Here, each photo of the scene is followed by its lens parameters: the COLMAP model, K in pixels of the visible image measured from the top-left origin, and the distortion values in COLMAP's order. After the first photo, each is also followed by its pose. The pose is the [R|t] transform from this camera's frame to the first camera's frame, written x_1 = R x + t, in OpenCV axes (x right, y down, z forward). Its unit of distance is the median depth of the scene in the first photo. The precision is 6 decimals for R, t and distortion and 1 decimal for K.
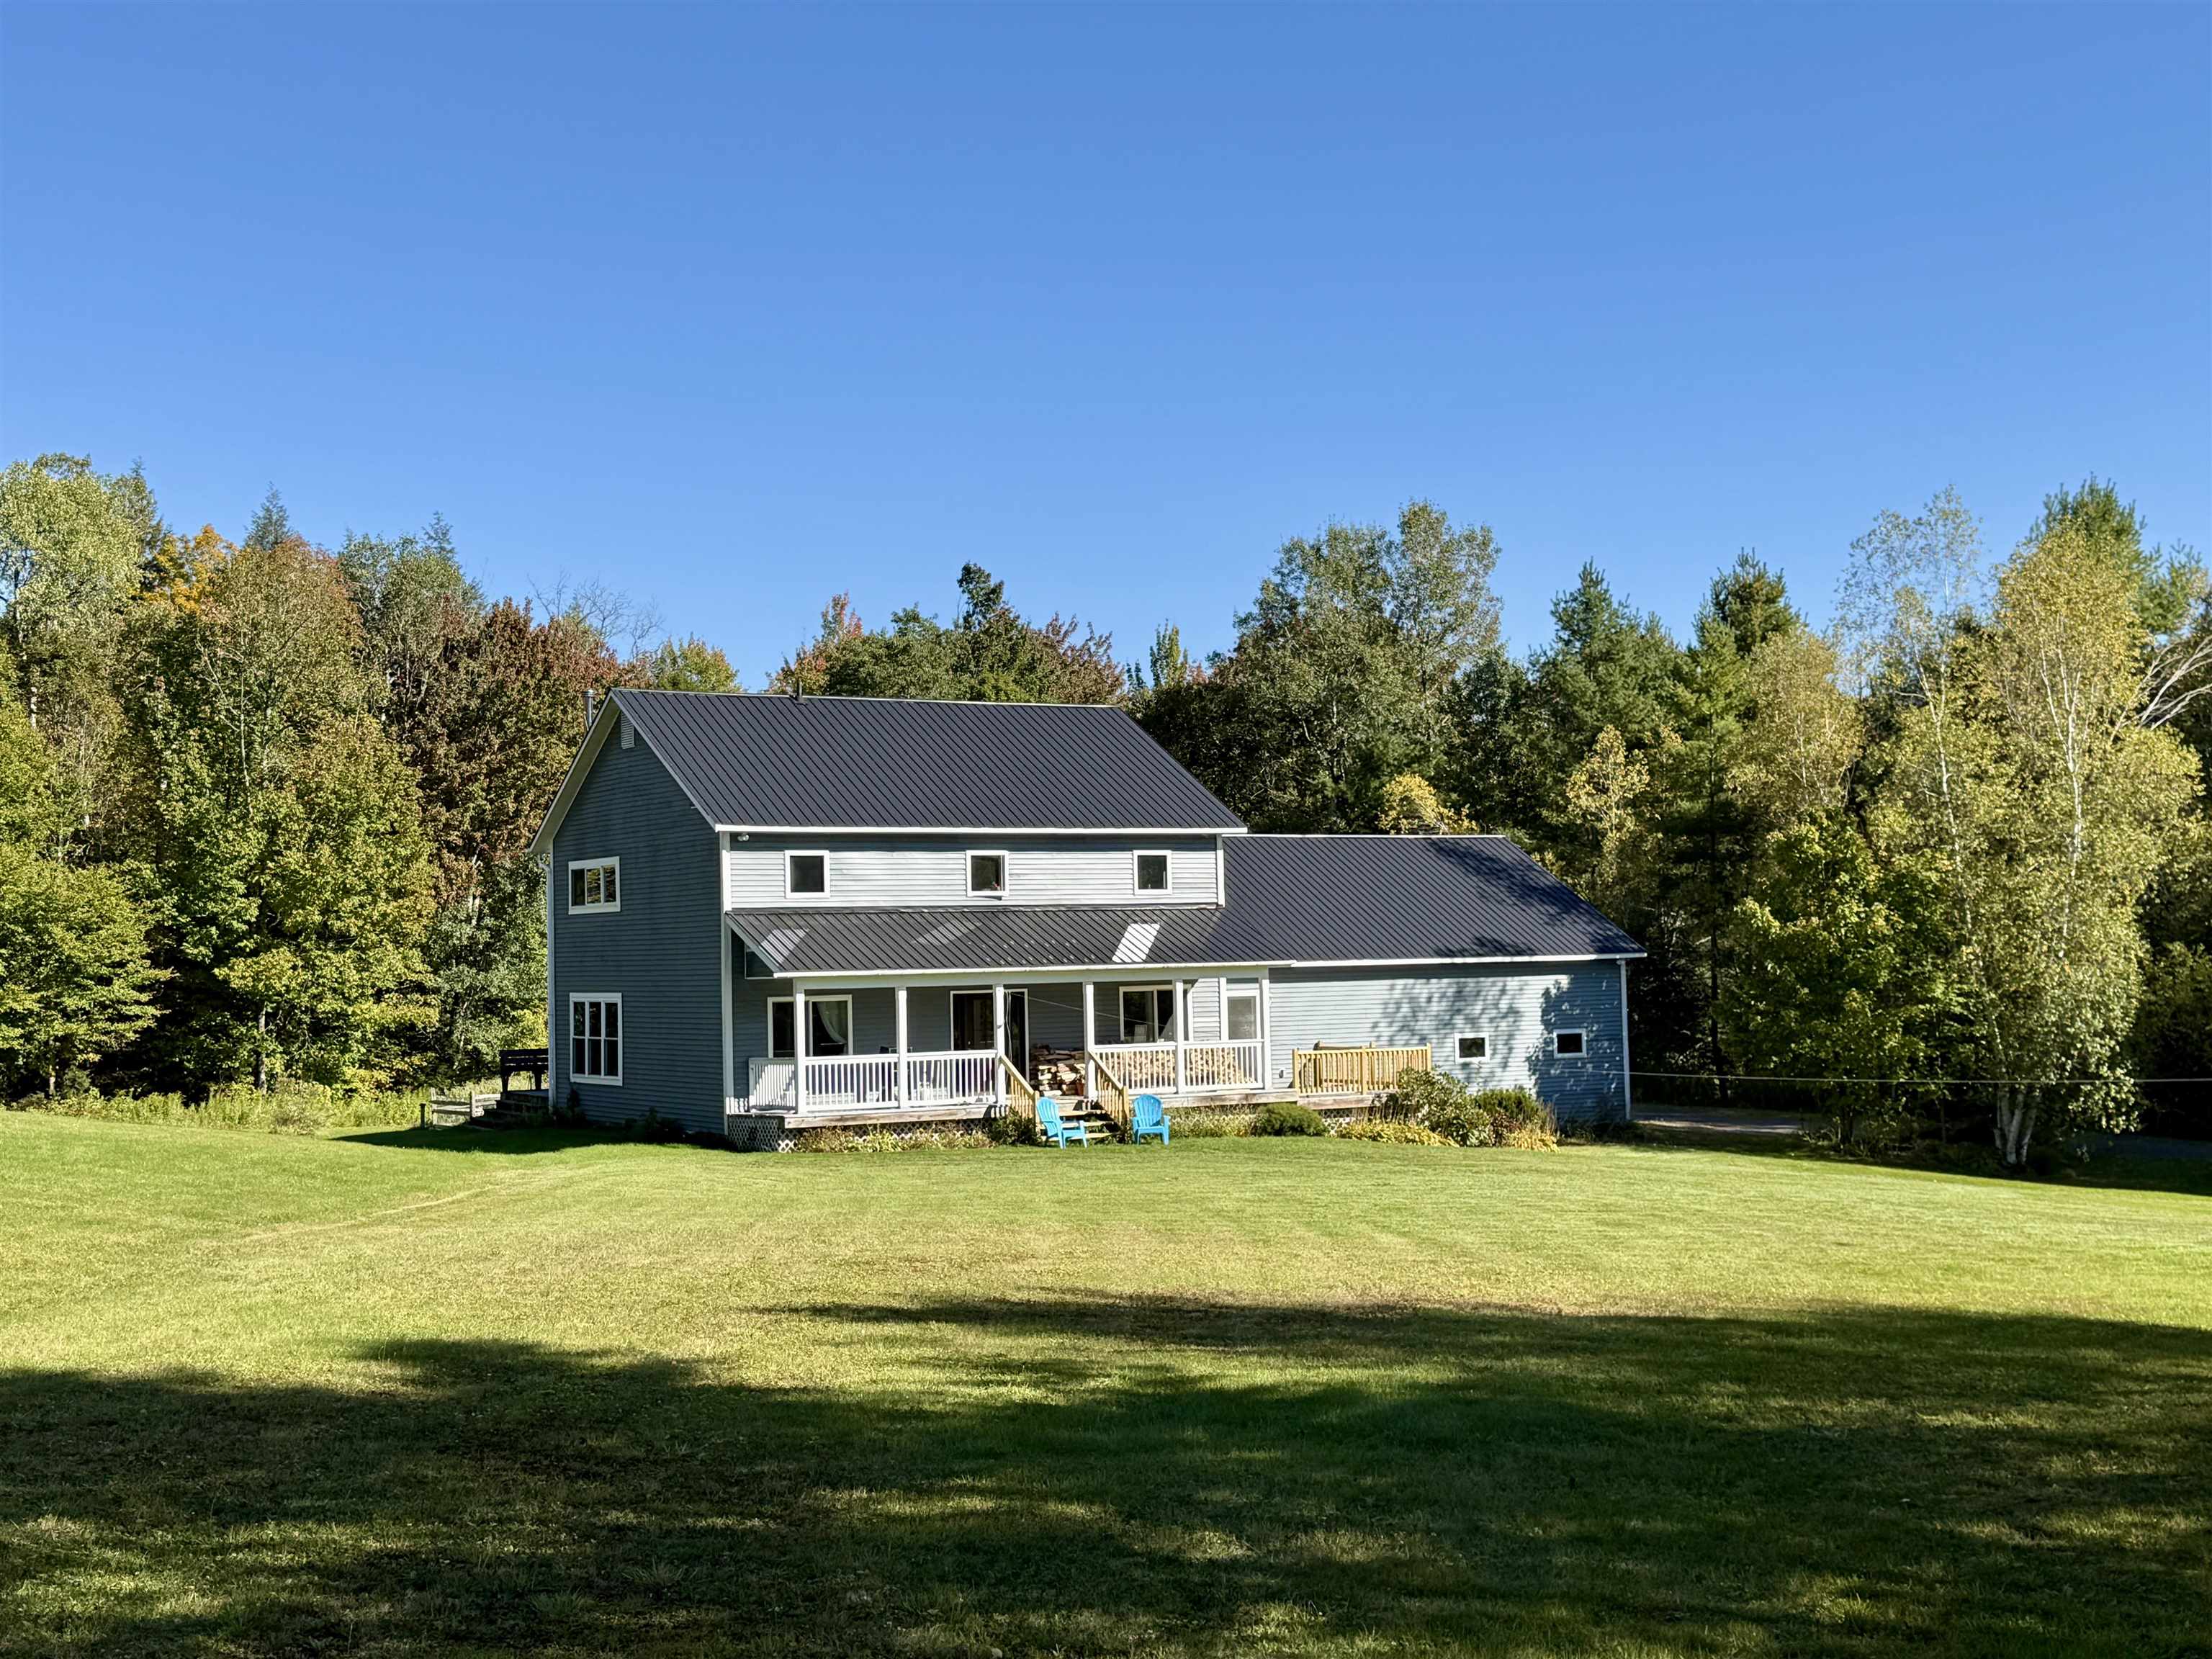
lens RADIAL K [[2710.0, 0, 1050.2], [0, 2710.0, 830.9], [0, 0, 1]] dist [0.137421, -0.003192]
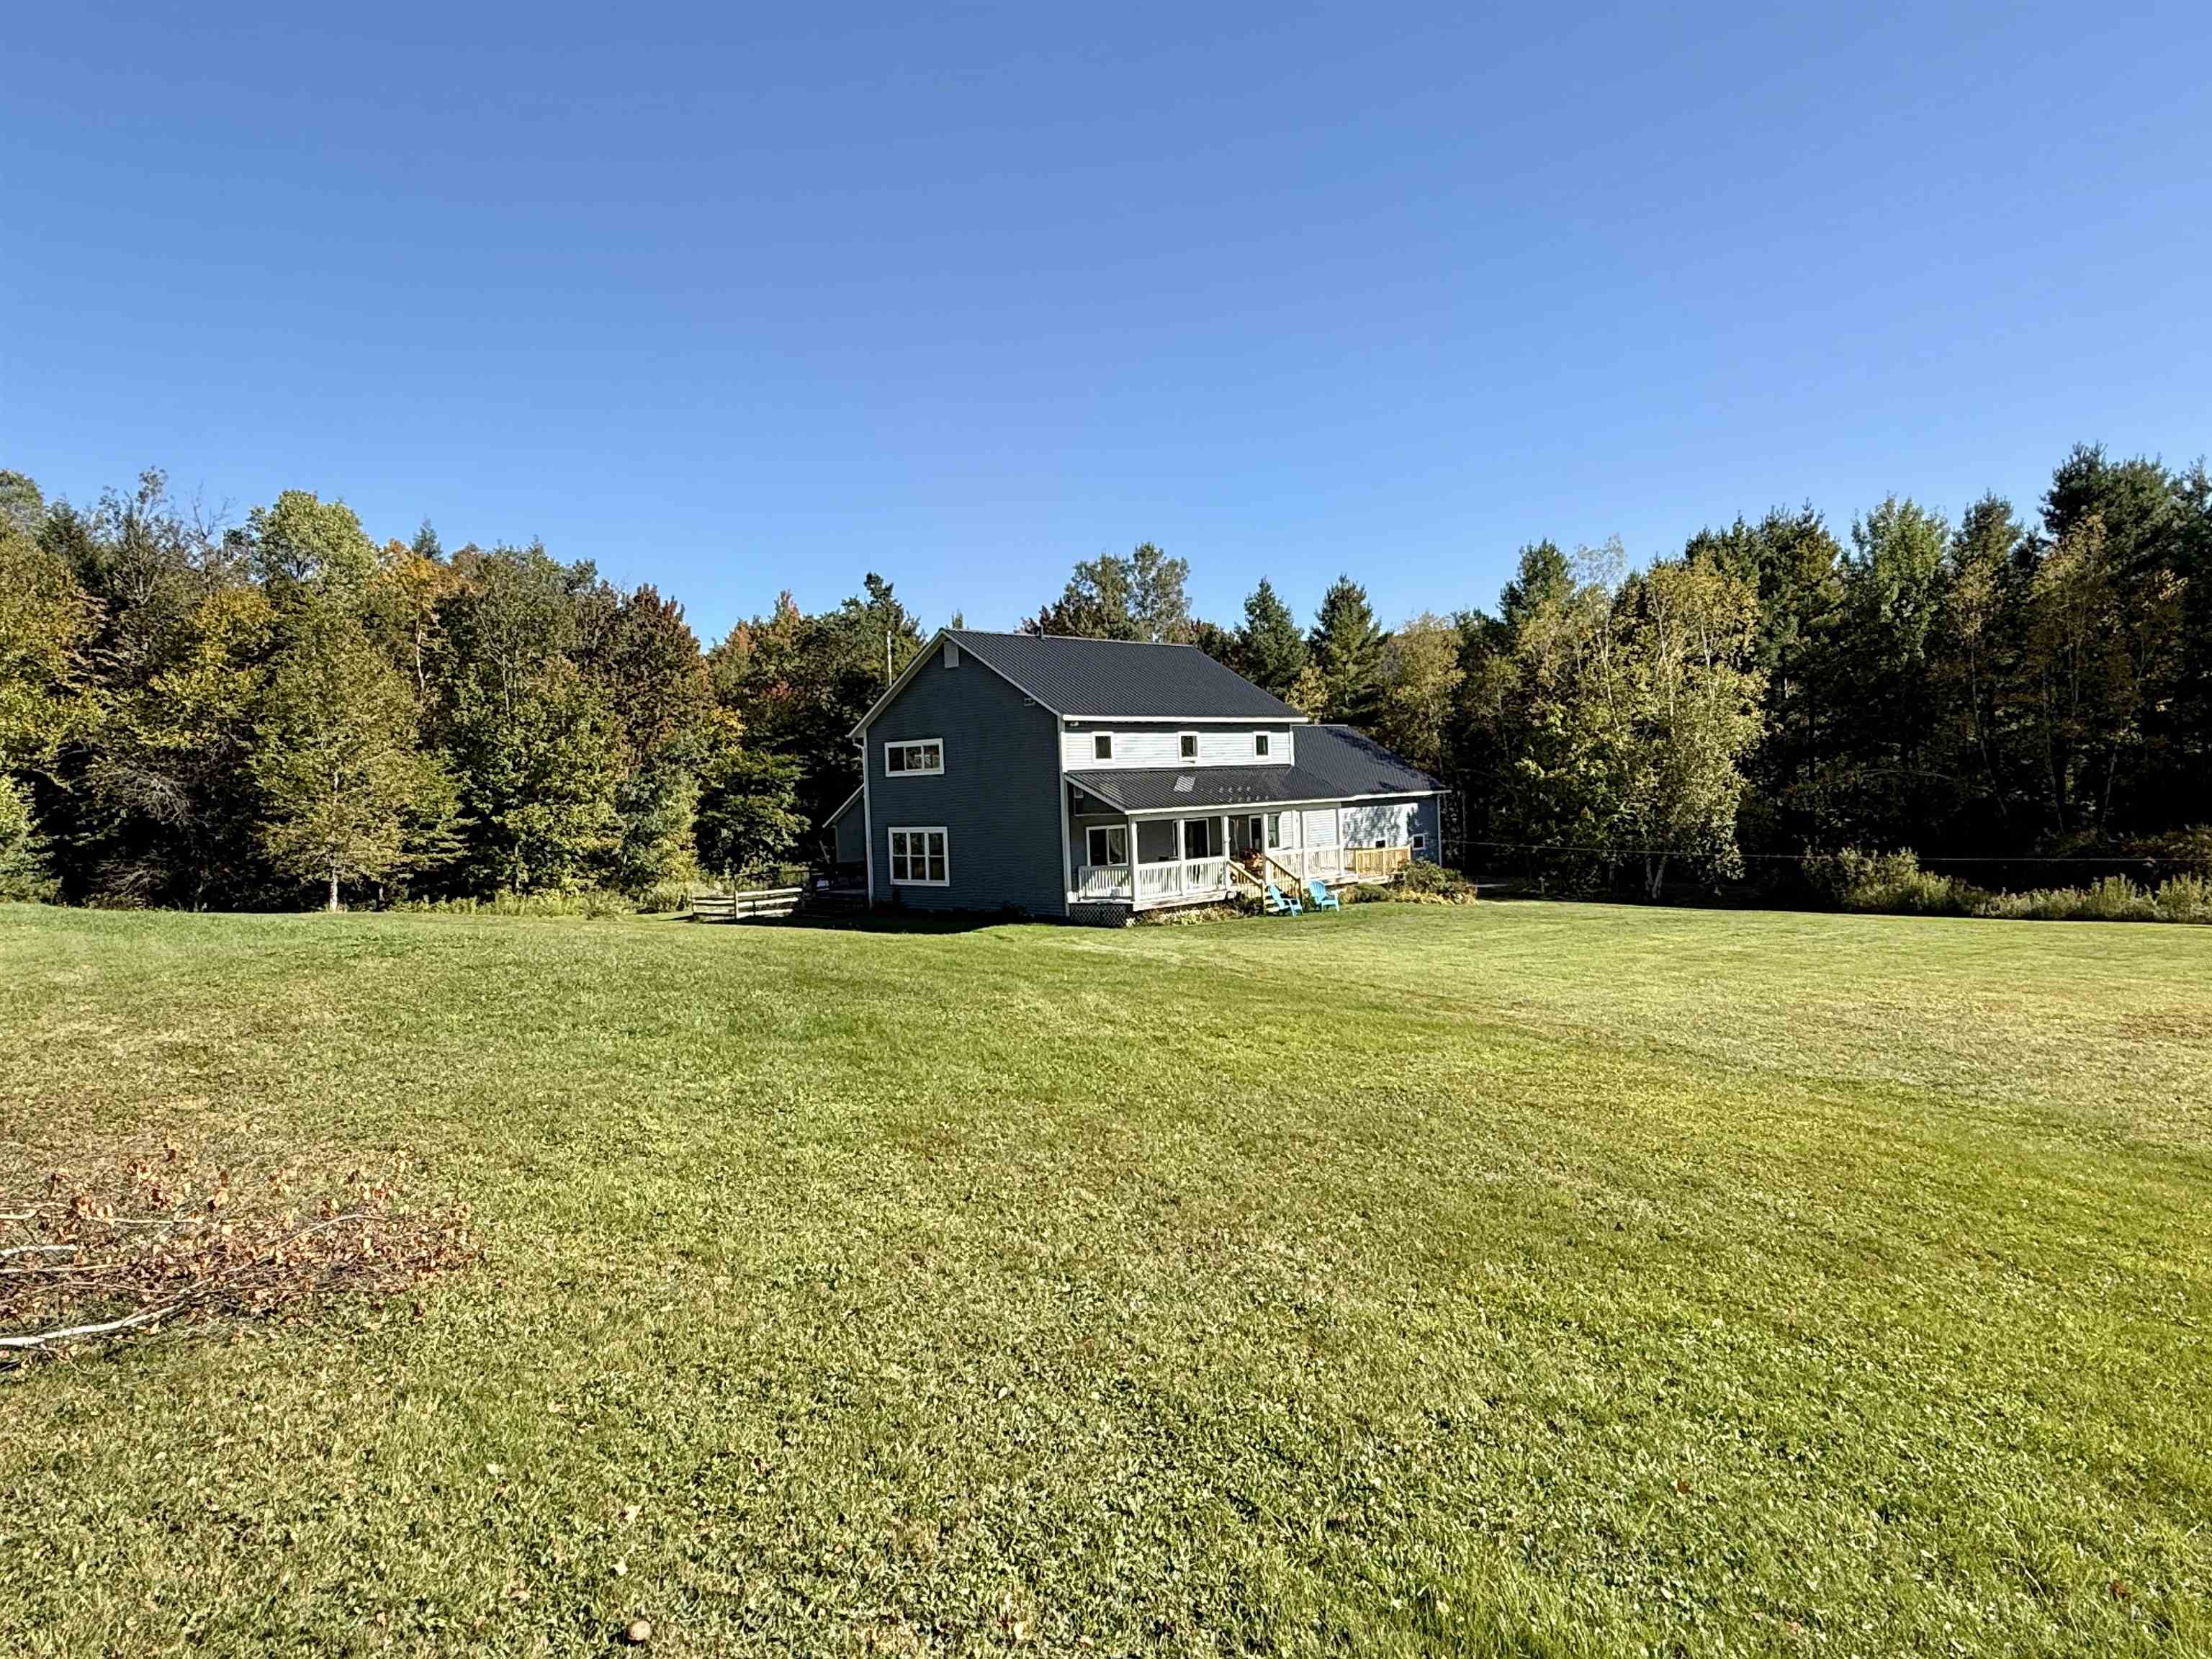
lens RADIAL K [[1412.4, 0, 1106.0], [0, 1412.4, 829.5], [0, 0, 1]] dist [-0.005331, -0.003440]
pose [[0.961879, -0.025013, 0.272330, -0.253387], [0.006636, 0.997650, 0.068193, 0.006222], [-0.273396, -0.063786, 0.959784, 0.180070]]
